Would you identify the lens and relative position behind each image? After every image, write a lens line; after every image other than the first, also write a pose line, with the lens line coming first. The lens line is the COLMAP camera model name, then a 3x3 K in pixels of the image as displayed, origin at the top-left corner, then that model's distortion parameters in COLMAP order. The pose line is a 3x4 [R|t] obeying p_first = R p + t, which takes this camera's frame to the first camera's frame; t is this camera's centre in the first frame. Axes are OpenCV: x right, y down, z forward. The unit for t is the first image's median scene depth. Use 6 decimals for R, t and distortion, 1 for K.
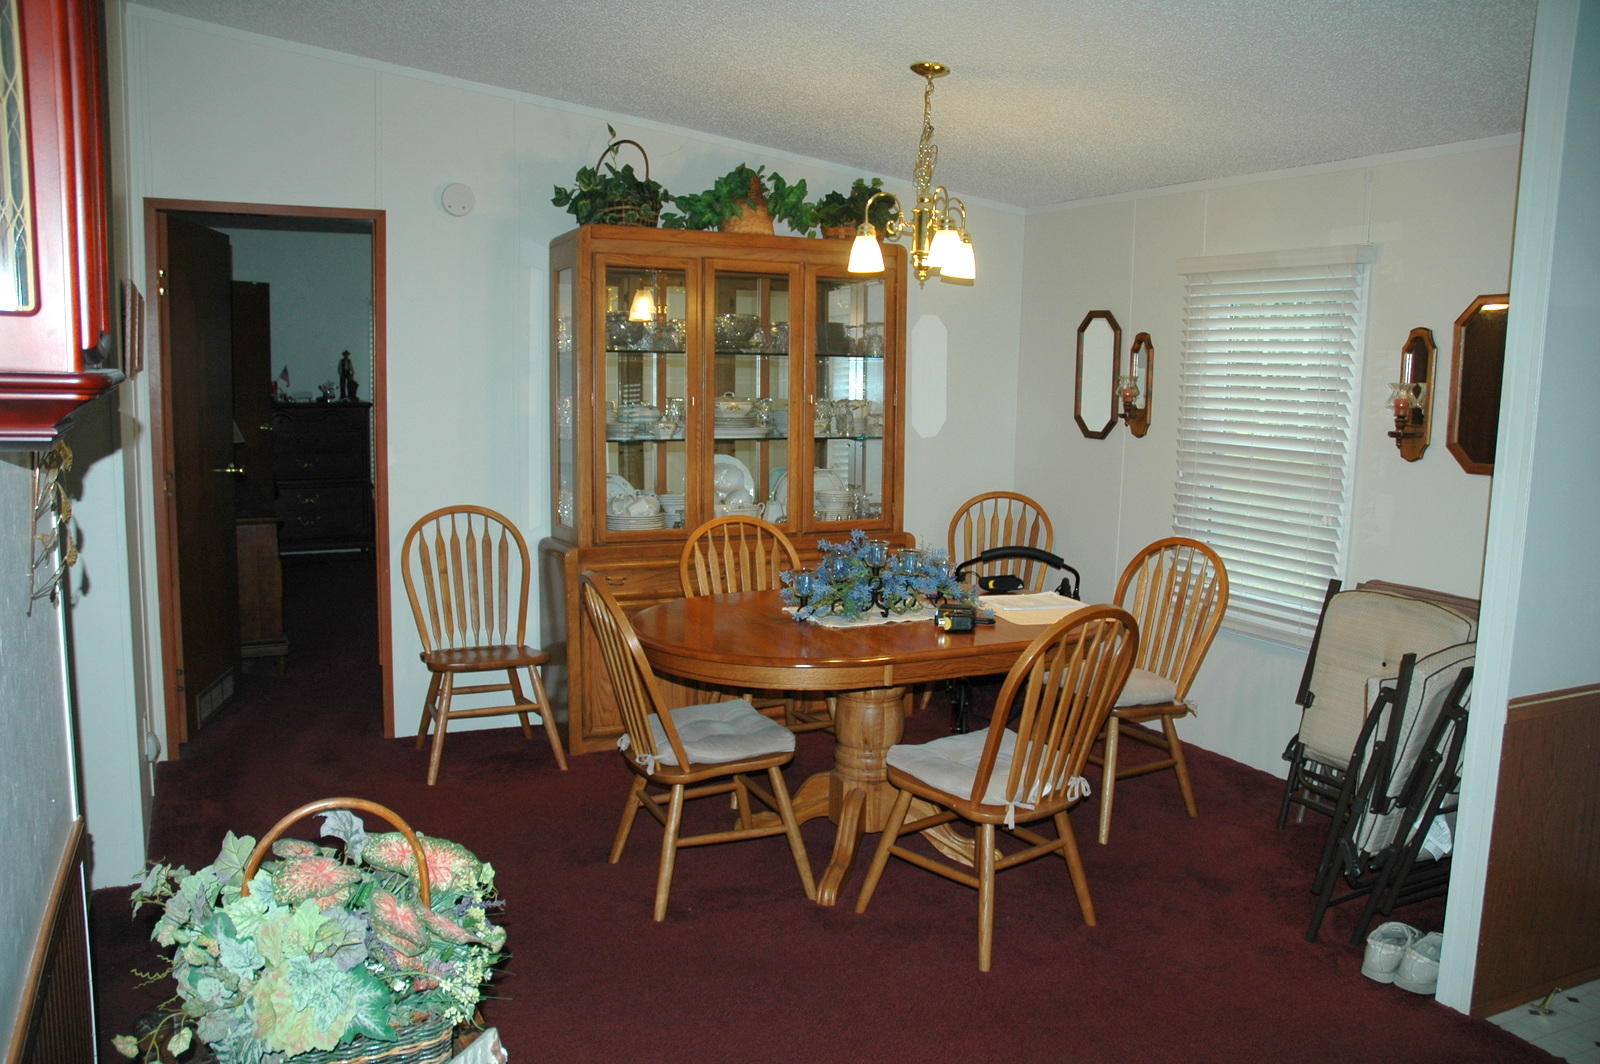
lens RADIAL K [[1258.7, 0, 798.9], [0, 1258.7, 551.5], [0, 0, 1]] dist [-0.171030, 0.168571]
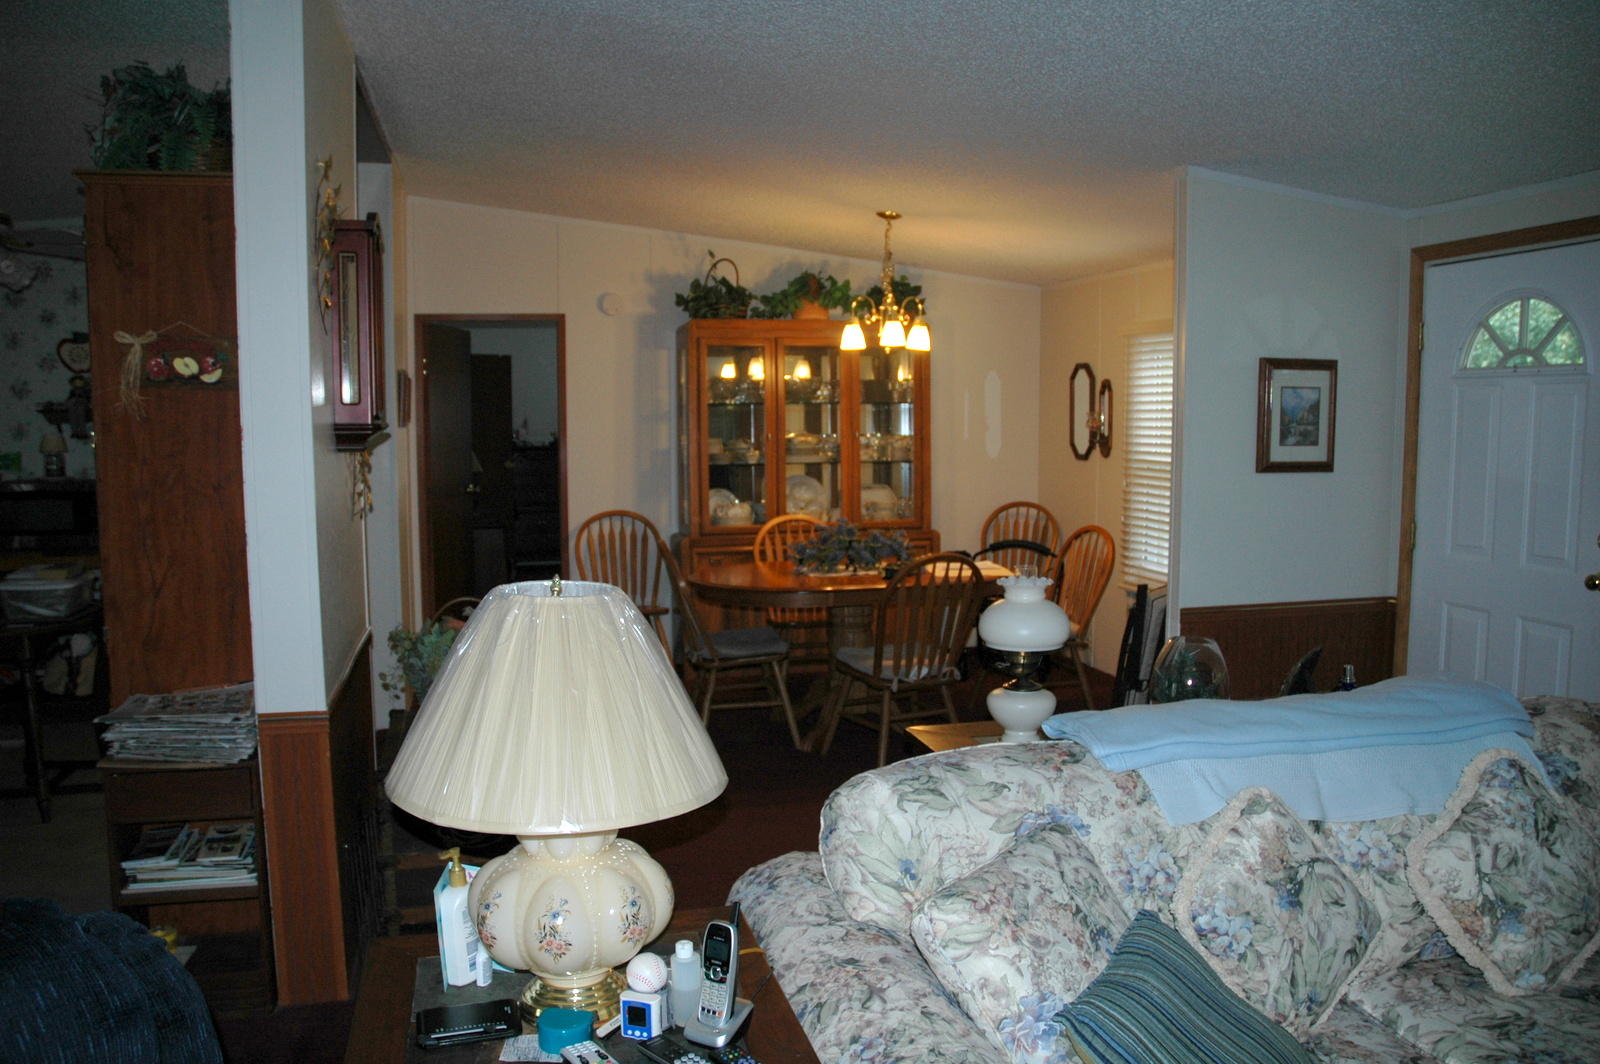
lens RADIAL K [[1258.7, 0, 798.9], [0, 1258.7, 551.5], [0, 0, 1]] dist [-0.171030, 0.168571]
pose [[0.978616, -0.002185, -0.205686, 0.245499], [-0.005065, 0.999385, -0.034711, 0.061799], [0.205635, 0.035010, 0.978002, -0.403908]]
